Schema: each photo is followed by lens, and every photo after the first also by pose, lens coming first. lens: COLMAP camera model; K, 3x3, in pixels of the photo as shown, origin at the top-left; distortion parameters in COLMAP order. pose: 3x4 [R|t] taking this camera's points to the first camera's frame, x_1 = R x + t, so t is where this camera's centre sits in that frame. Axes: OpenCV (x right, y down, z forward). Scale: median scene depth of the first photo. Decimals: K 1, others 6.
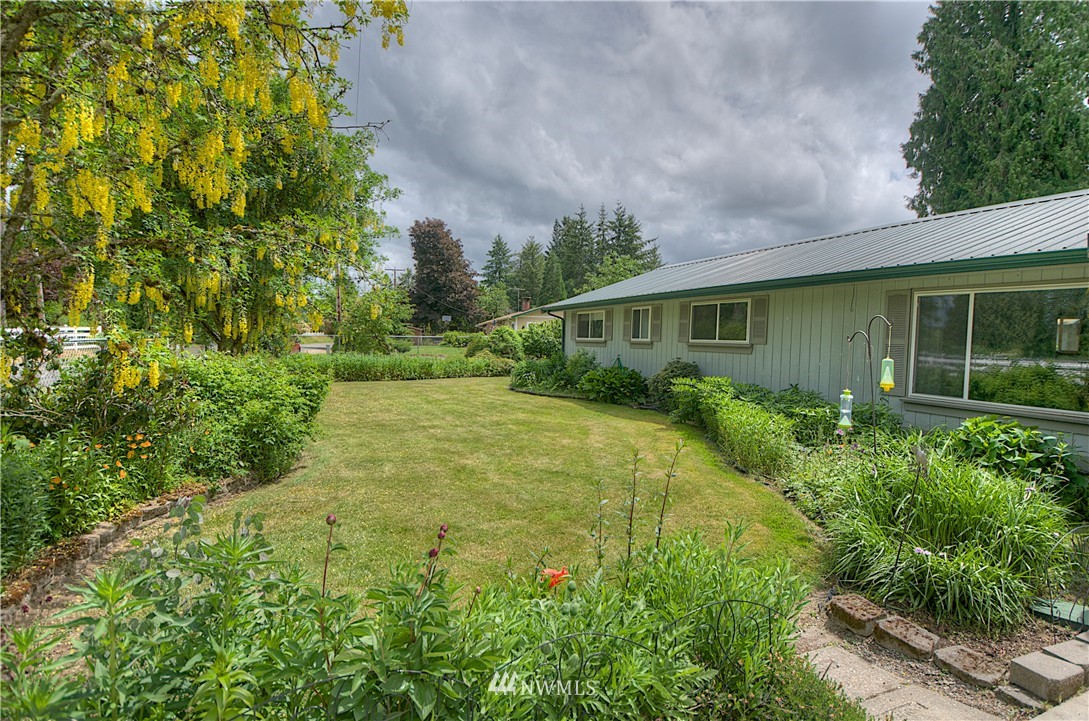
lens RADIAL K [[537.3, 0, 553.7], [0, 537.3, 362.3], [0, 0, 1]] dist [0.020255, -0.029391]
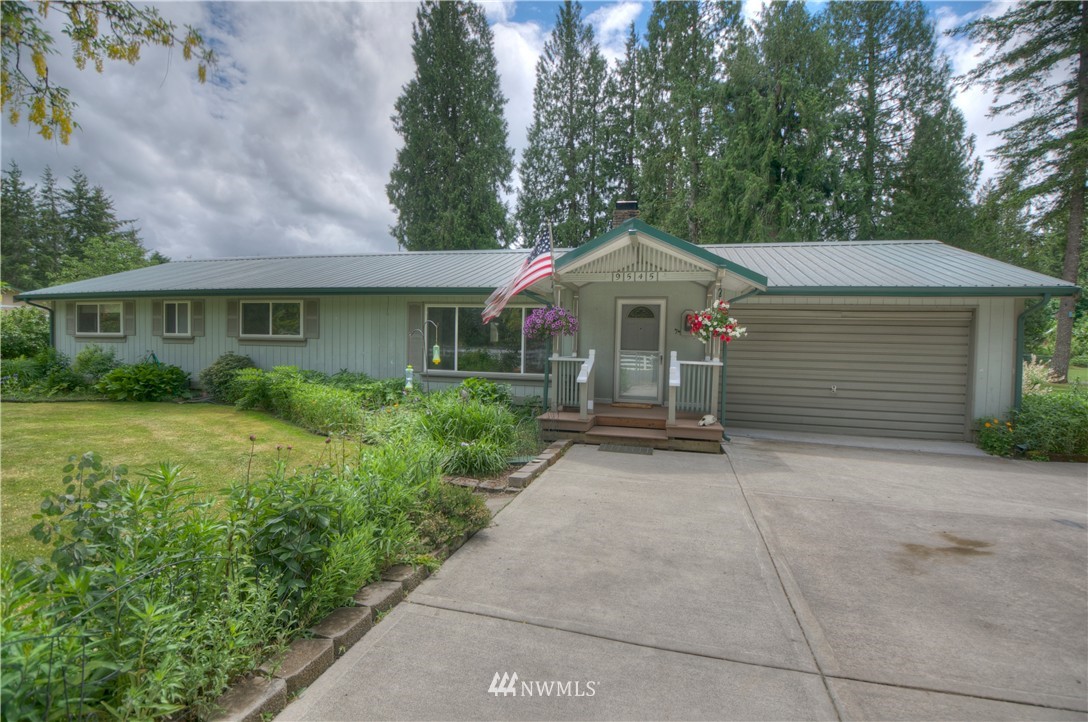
lens RADIAL K [[479.7, 0, 547.7], [0, 479.7, 366.6], [0, 0, 1]] dist [0.015967, -0.029132]
pose [[0.620203, -0.048077, 0.782966, -0.106189], [0.030656, 0.998843, 0.037050, 0.004684], [-0.783842, 0.001024, 0.620960, -0.068715]]
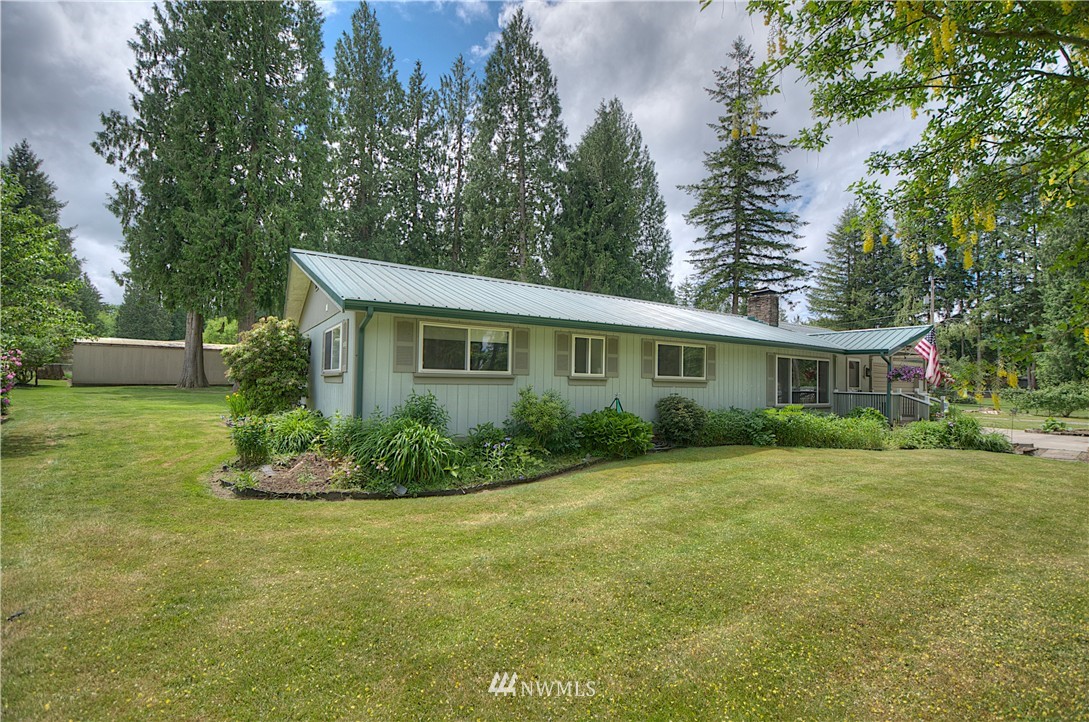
lens RADIAL K [[480.1, 0, 548.2], [0, 480.1, 366.6], [0, 0, 1]] dist [0.015967, -0.029132]
pose [[-0.131847, 0.001531, 0.991269, -0.560077], [0.017390, 0.999848, 0.000769, -0.056584], [-0.991118, 0.017339, -0.131854, 1.159761]]
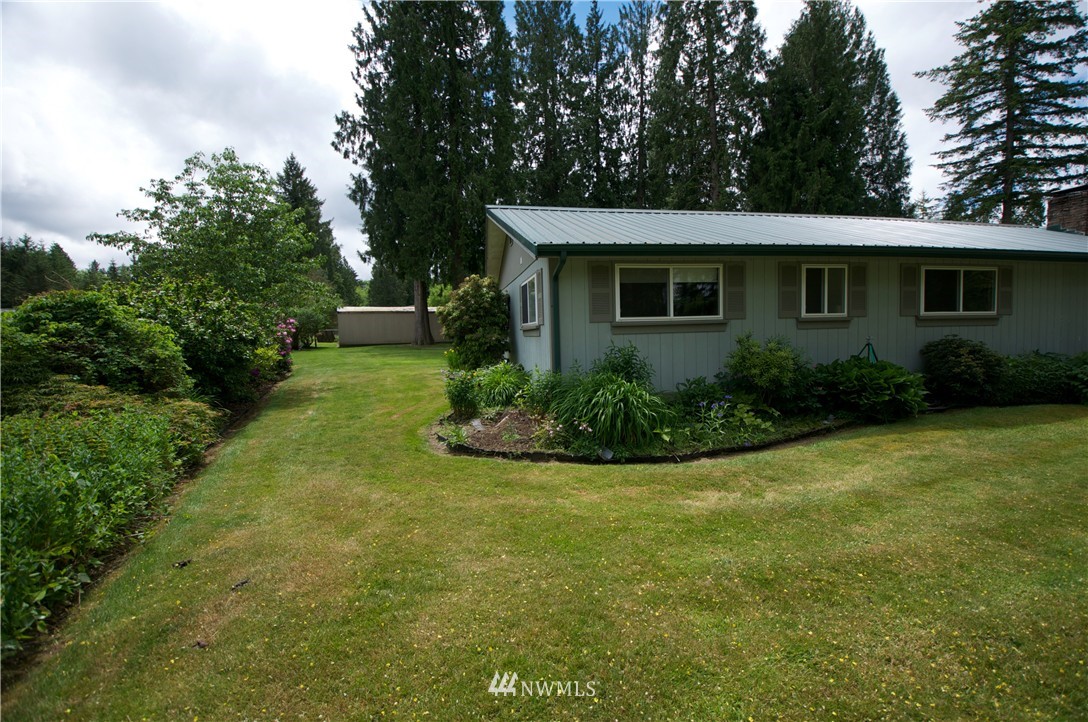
lens RADIAL K [[477.8, 0, 556.5], [0, 477.8, 359.2], [0, 0, 1]] dist [0.001578, -0.015745]
pose [[0.232633, -0.087927, 0.968582, -0.479490], [0.066843, 0.994995, 0.074271, -0.053659], [-0.970265, 0.047465, 0.237346, 1.182558]]
